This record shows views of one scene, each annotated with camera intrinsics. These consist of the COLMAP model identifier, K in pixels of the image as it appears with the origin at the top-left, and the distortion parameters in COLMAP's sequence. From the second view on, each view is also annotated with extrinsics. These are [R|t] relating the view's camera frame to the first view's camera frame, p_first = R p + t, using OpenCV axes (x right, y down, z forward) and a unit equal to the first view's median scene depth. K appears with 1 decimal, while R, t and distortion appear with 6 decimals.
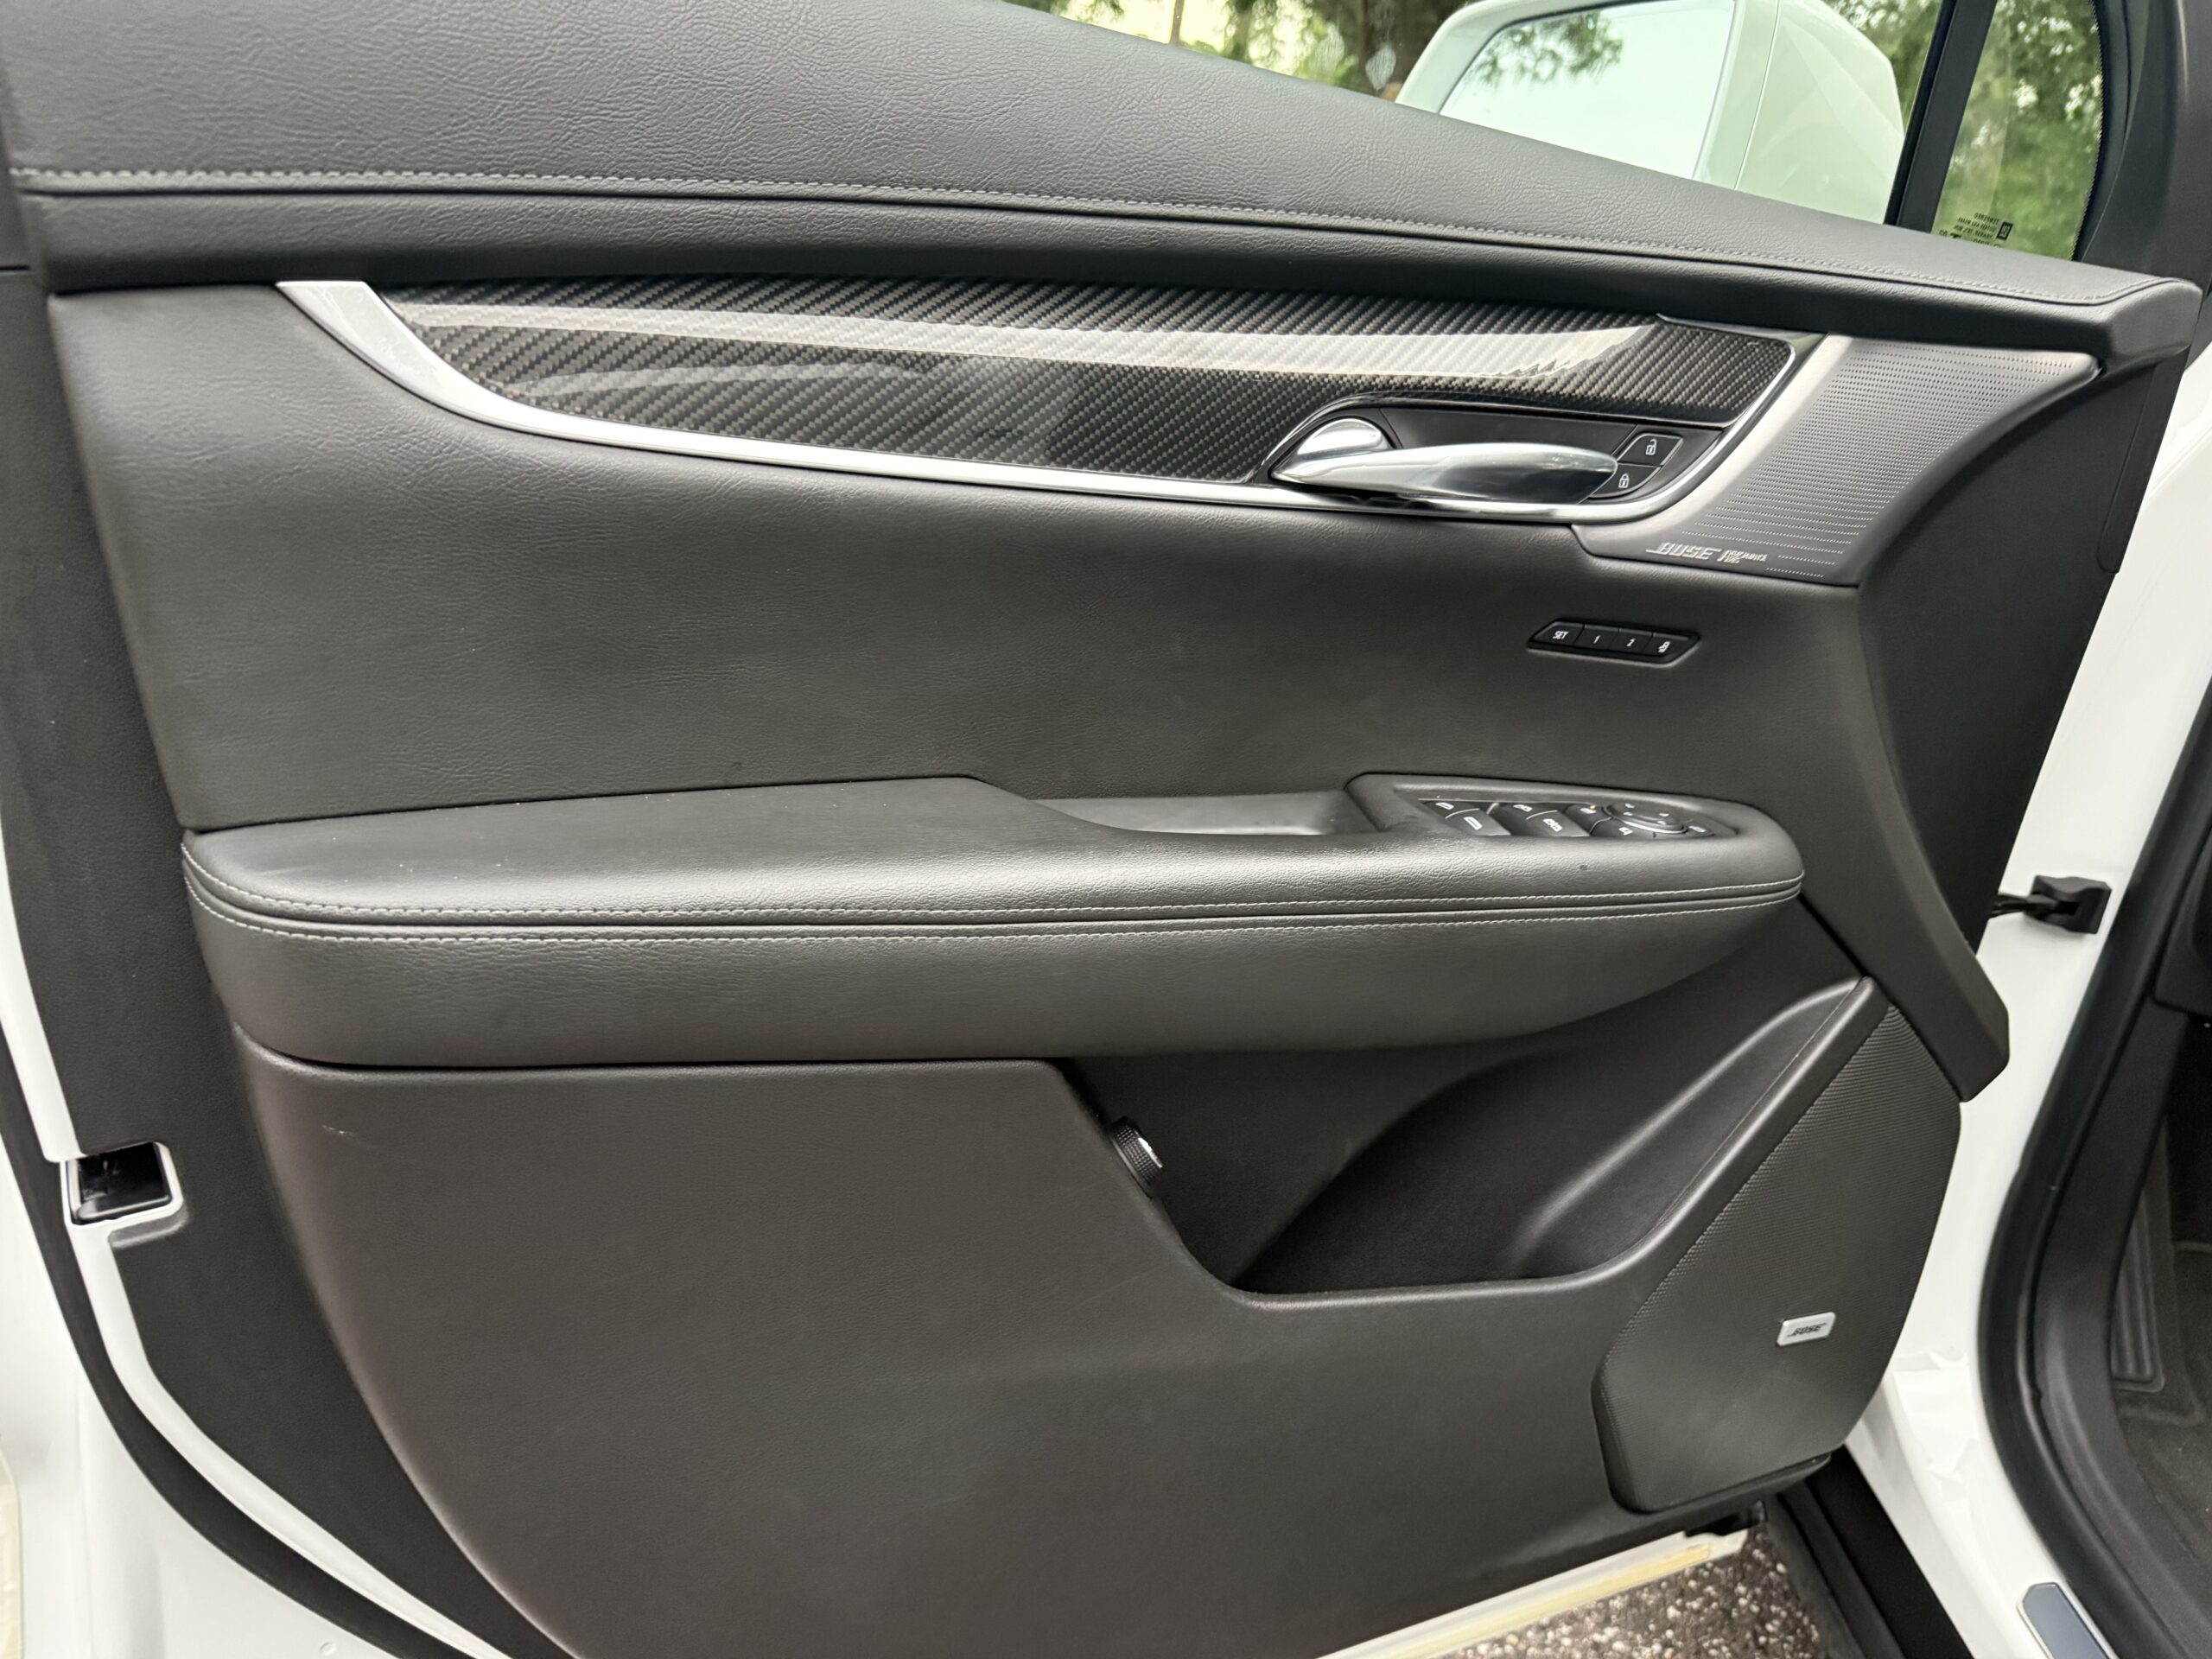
lens RADIAL K [[1578.1, 0, 1103.8], [0, 1578.1, 862.5], [0, 0, 1]] dist [0.032484, -0.038609]
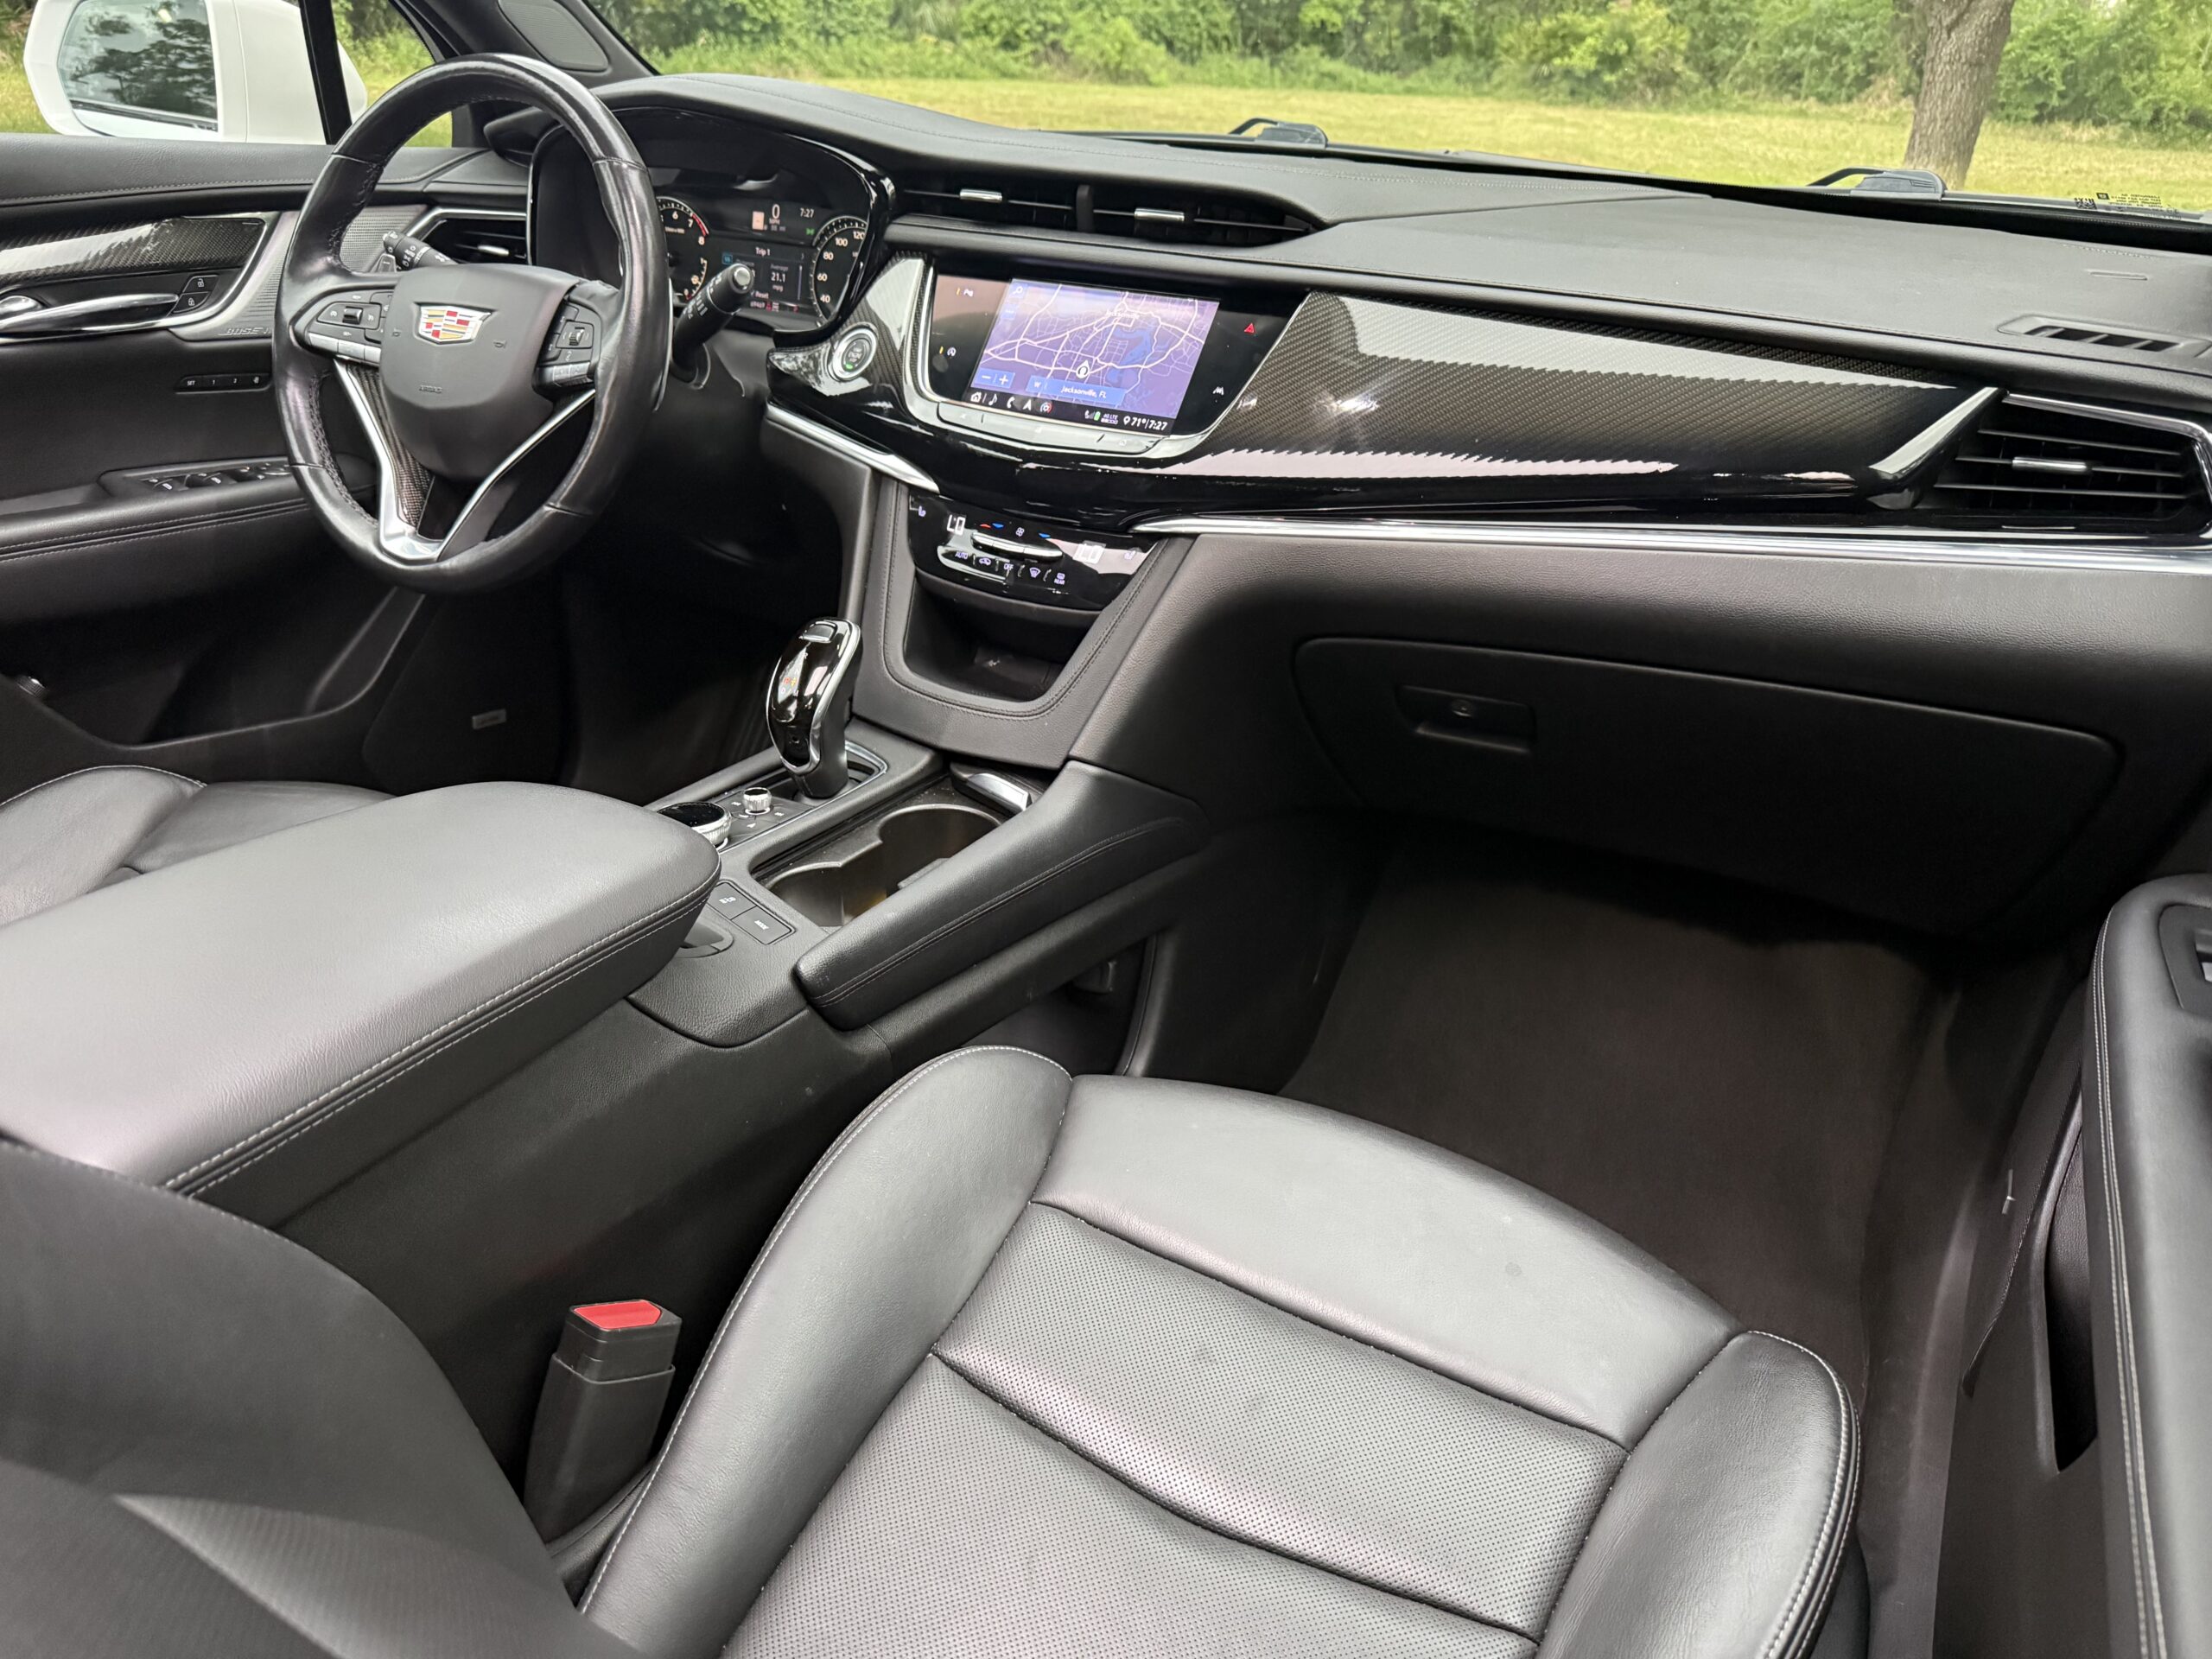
lens RADIAL K [[1578.1, 0, 1102.5], [0, 1578.1, 848.1], [0, 0, 1]] dist [0.032484, -0.038609]
pose [[0.835849, -0.292784, 0.464365, 0.157138], [0.204007, 0.950987, 0.232391, 0.188427], [-0.509645, -0.099510, 0.854611, -1.399408]]
